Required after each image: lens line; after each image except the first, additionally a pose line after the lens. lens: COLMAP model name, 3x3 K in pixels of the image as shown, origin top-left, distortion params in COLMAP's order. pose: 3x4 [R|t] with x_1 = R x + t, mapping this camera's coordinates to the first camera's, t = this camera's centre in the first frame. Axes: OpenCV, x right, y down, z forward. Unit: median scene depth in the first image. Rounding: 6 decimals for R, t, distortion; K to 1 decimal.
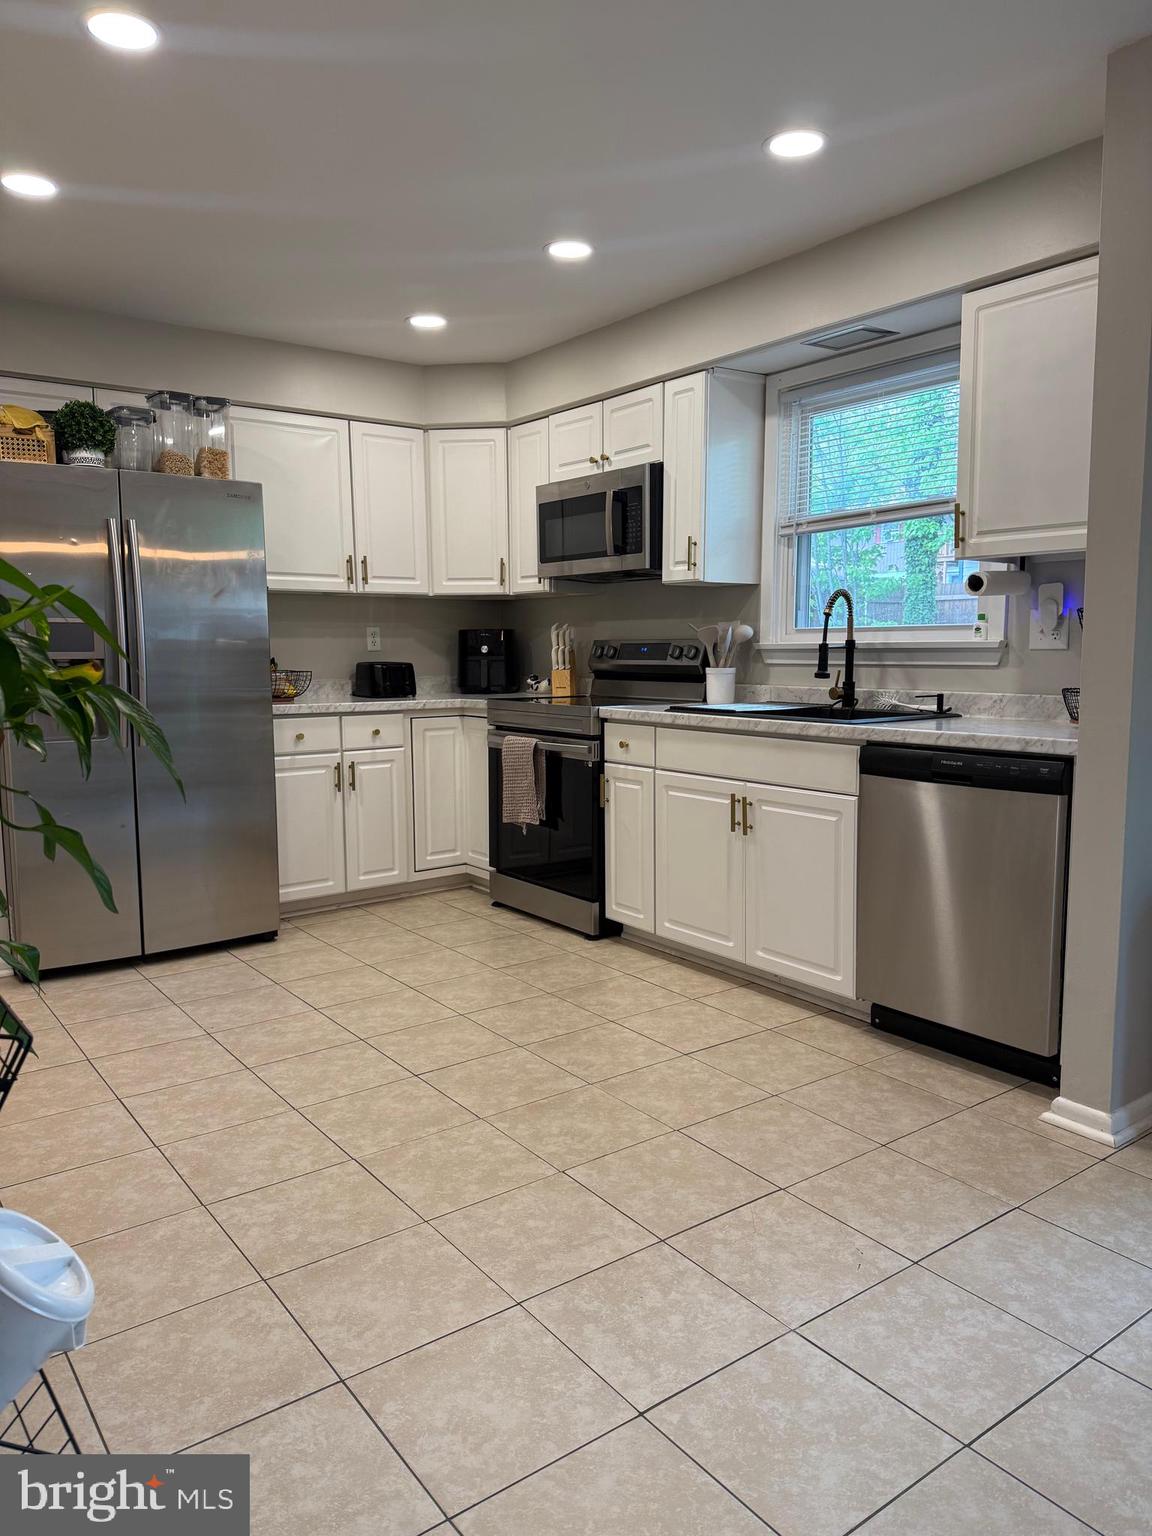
lens RADIAL K [[1080.9, 0, 579.6], [0, 1080.9, 771.6], [0, 0, 1]] dist [0.064902, -0.068437]
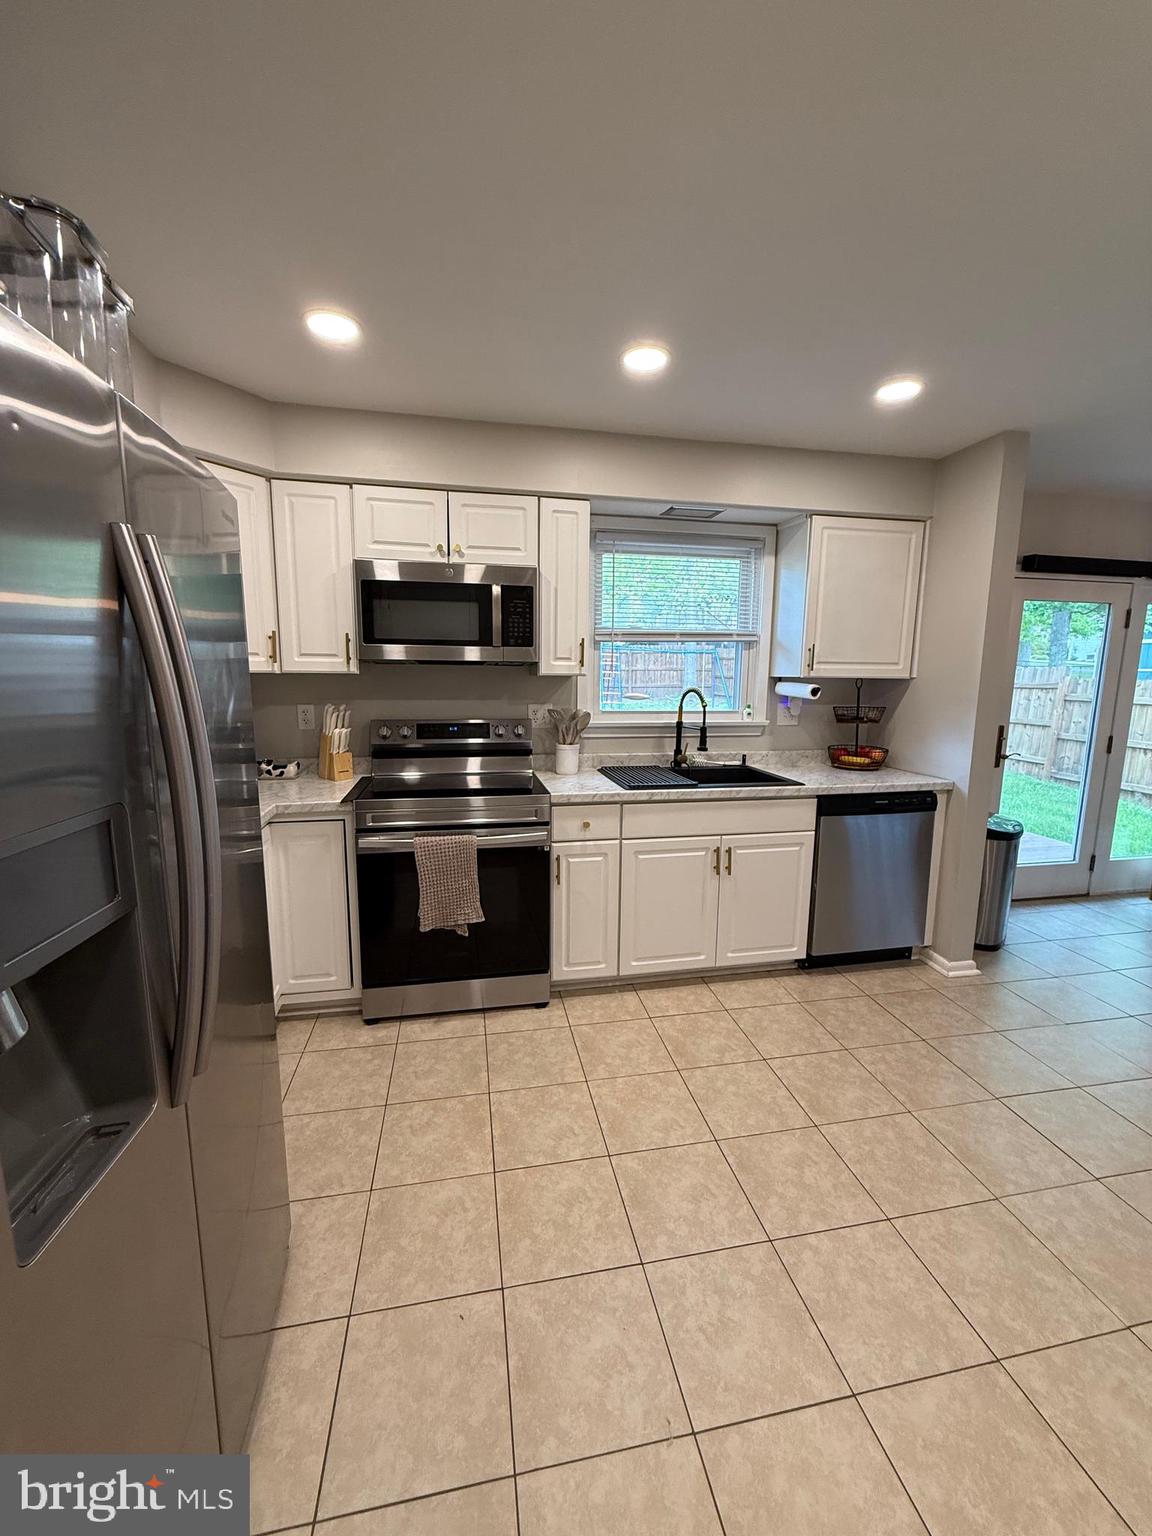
lens RADIAL K [[612.2, 0, 579.3], [0, 612.2, 763.6], [0, 0, 1]] dist [-0.001634, 0.000756]
pose [[0.428464, -0.124494, 0.894941, -0.608652], [0.094765, 0.991192, 0.092514, -0.171253], [-0.898576, 0.045170, 0.436487, 0.855983]]
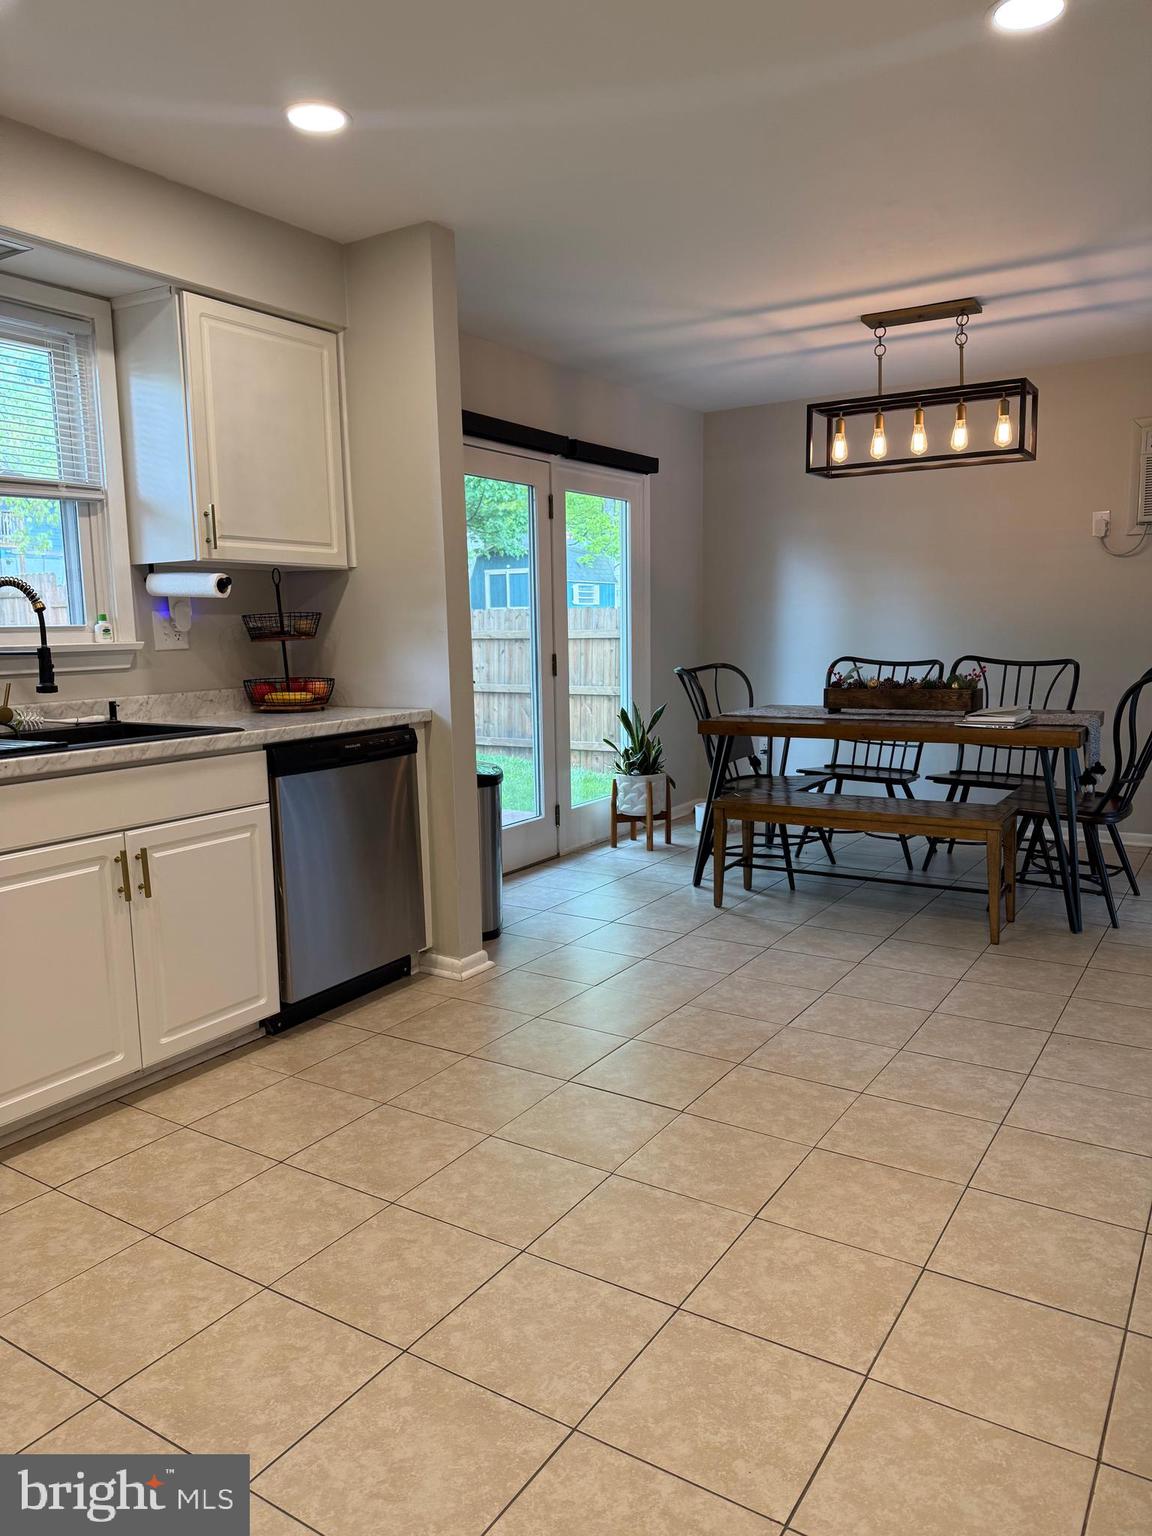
lens RADIAL K [[1080.9, 0, 584.8], [0, 1080.9, 766.9], [0, 0, 1]] dist [0.064902, -0.068437]
pose [[-0.358599, -0.112893, 0.926640, -0.683109], [0.132377, 0.976479, 0.170193, -0.125377], [-0.924058, 0.183696, -0.335220, 0.987759]]
